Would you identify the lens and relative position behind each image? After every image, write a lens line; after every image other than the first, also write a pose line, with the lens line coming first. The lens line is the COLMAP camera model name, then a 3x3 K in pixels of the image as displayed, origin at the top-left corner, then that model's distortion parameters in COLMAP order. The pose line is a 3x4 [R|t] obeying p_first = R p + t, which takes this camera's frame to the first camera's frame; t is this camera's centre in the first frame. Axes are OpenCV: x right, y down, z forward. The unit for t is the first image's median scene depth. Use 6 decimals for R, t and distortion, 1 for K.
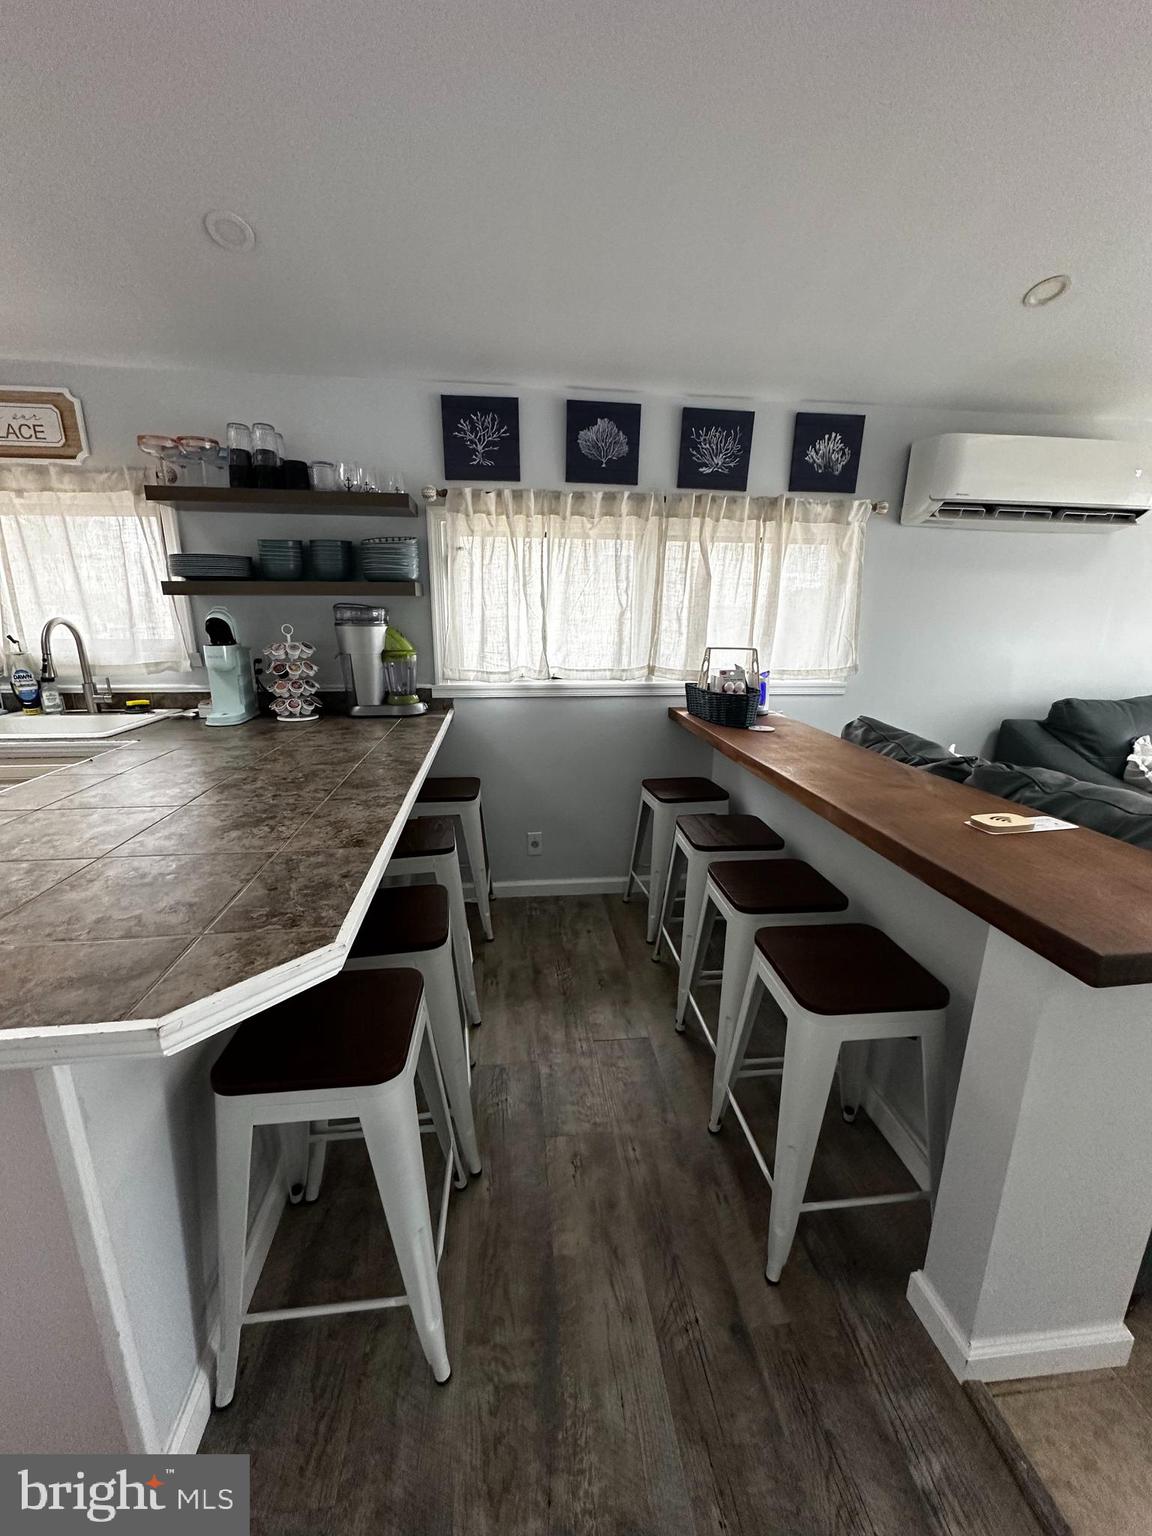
lens RADIAL K [[612.5, 0, 575.1], [0, 612.5, 767.4], [0, 0, 1]] dist [-0.004522, 0.001093]
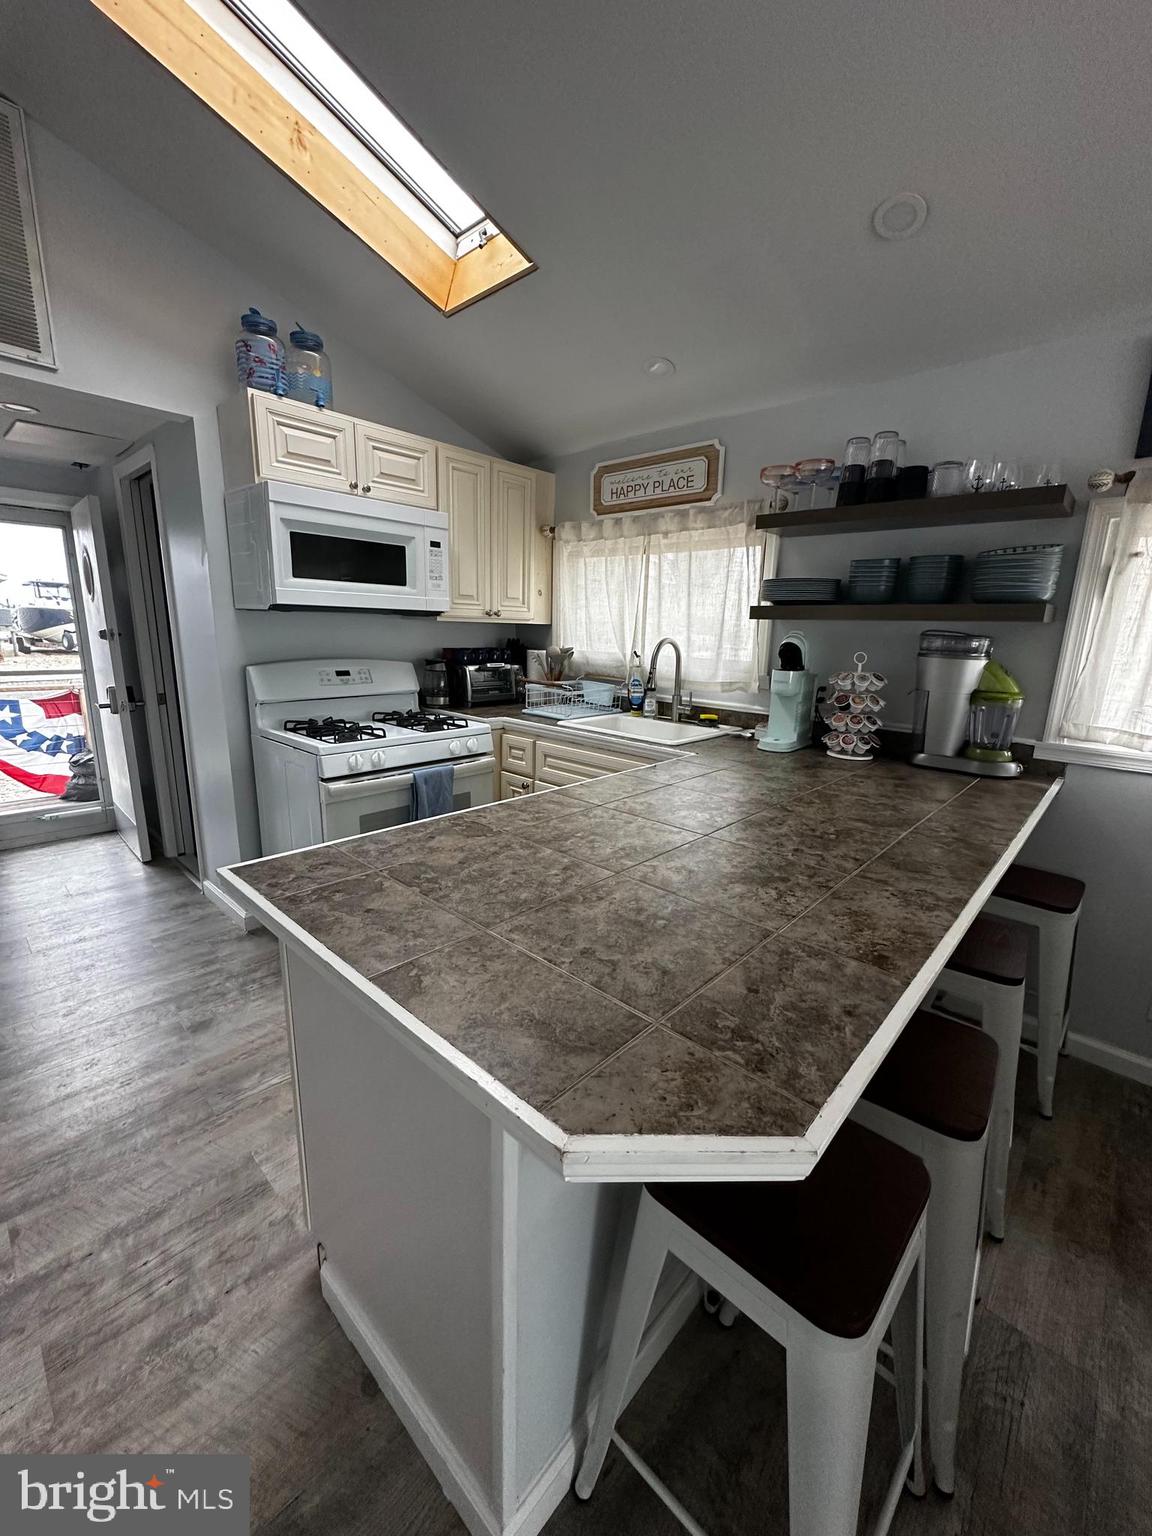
lens RADIAL K [[612.5, 0, 575.1], [0, 612.5, 766.8], [0, 0, 1]] dist [-0.004522, 0.001093]
pose [[0.645931, 0.182008, -0.741381, -0.045237], [-0.212159, 0.975704, 0.054690, -0.029136], [0.733322, 0.121964, 0.668852, 0.109428]]
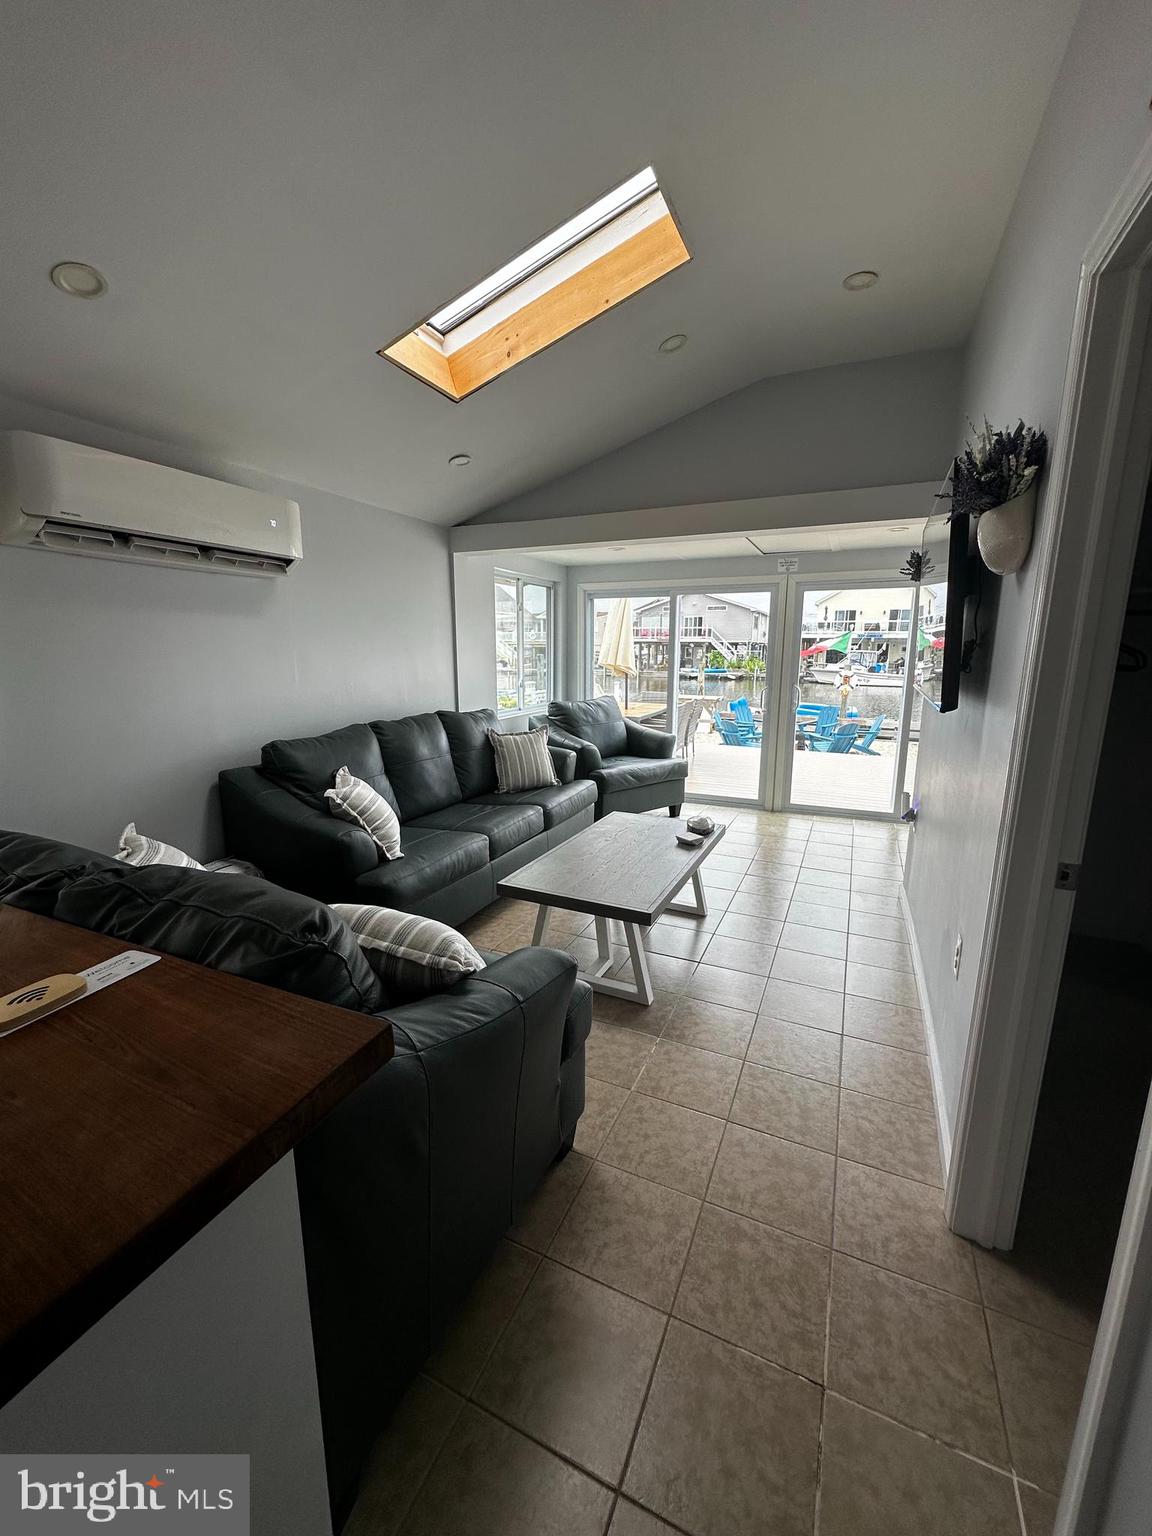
lens RADIAL K [[612.5, 0, 574.9], [0, 612.5, 766.5], [0, 0, 1]] dist [-0.004522, 0.001093]
pose [[0.521314, -0.168017, 0.836661, 0.266378], [0.211862, 0.975213, 0.063832, -0.038595], [-0.826648, 0.143980, 0.543988, 0.073392]]
